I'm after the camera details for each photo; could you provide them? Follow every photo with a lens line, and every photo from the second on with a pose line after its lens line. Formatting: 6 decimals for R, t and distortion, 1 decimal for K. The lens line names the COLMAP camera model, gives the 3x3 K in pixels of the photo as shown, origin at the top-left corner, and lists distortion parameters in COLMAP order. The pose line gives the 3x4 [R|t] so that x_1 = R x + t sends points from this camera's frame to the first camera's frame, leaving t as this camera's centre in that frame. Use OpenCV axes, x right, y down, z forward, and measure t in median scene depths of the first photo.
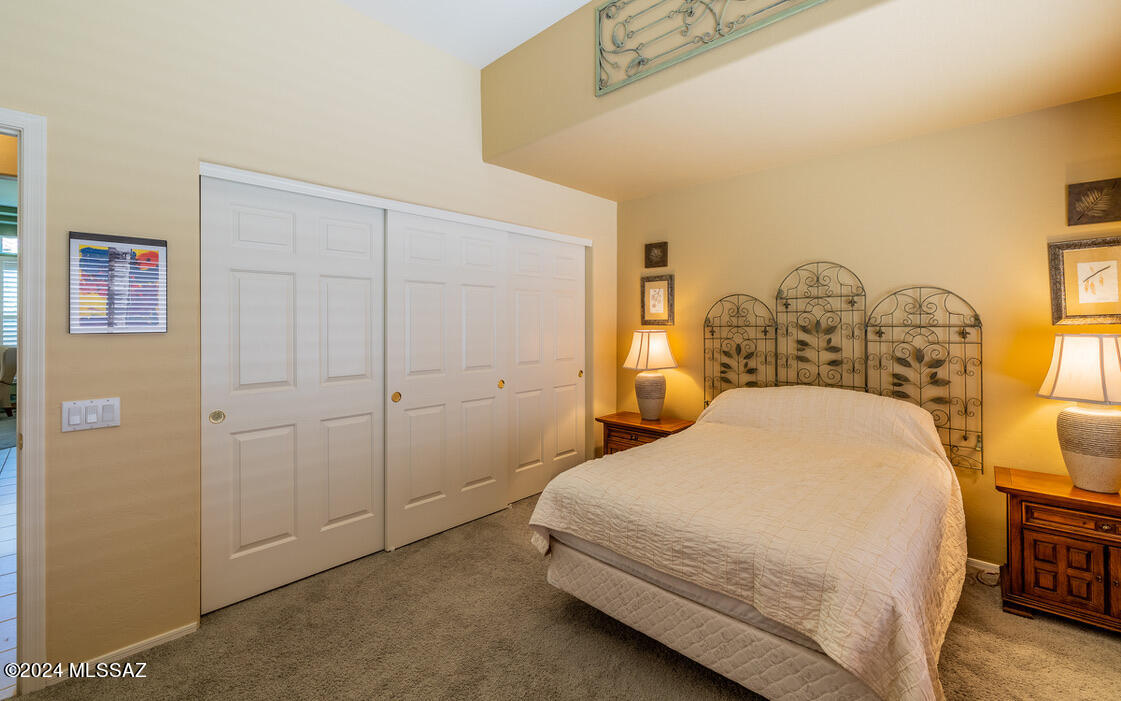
lens RADIAL K [[476.6, 0, 556.7], [0, 476.6, 312.6], [0, 0, 1]] dist [-0.000270, -0.000056]
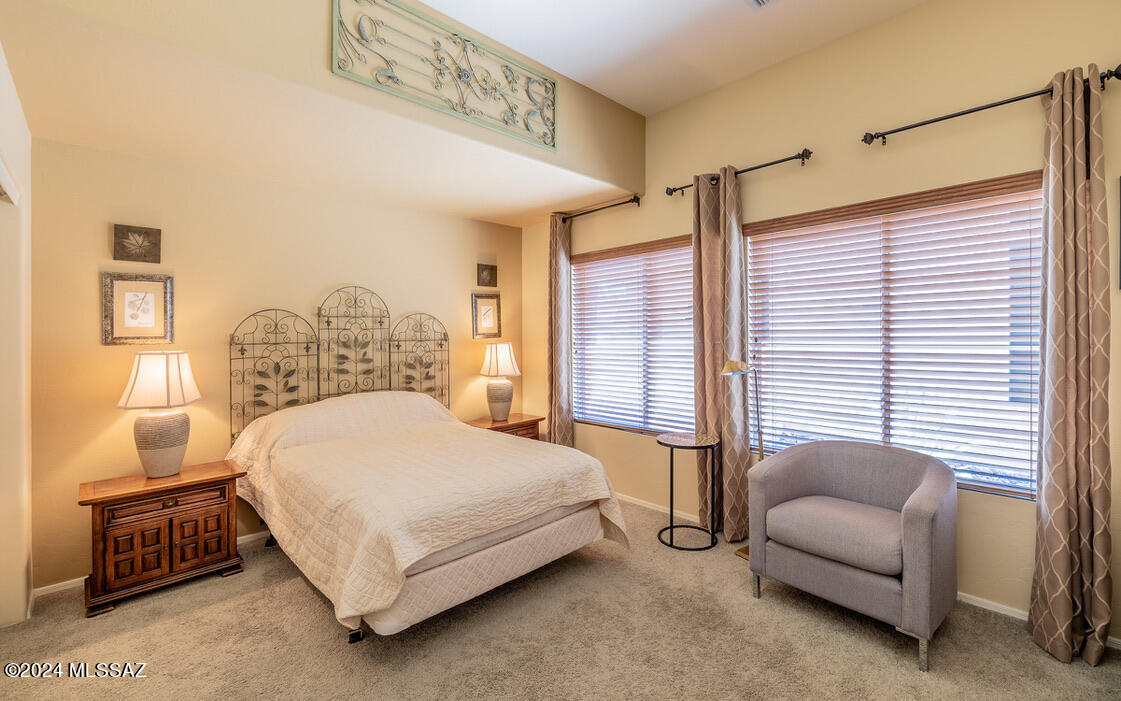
lens RADIAL K [[477.9, 0, 574.0], [0, 477.9, 329.1], [0, 0, 1]] dist [0.001130, 0.000156]
pose [[0.021225, 0.017000, 0.999630, -0.581907], [-0.008528, 0.999822, -0.016822, 0.012227], [-0.999738, -0.008168, 0.021366, 0.424615]]
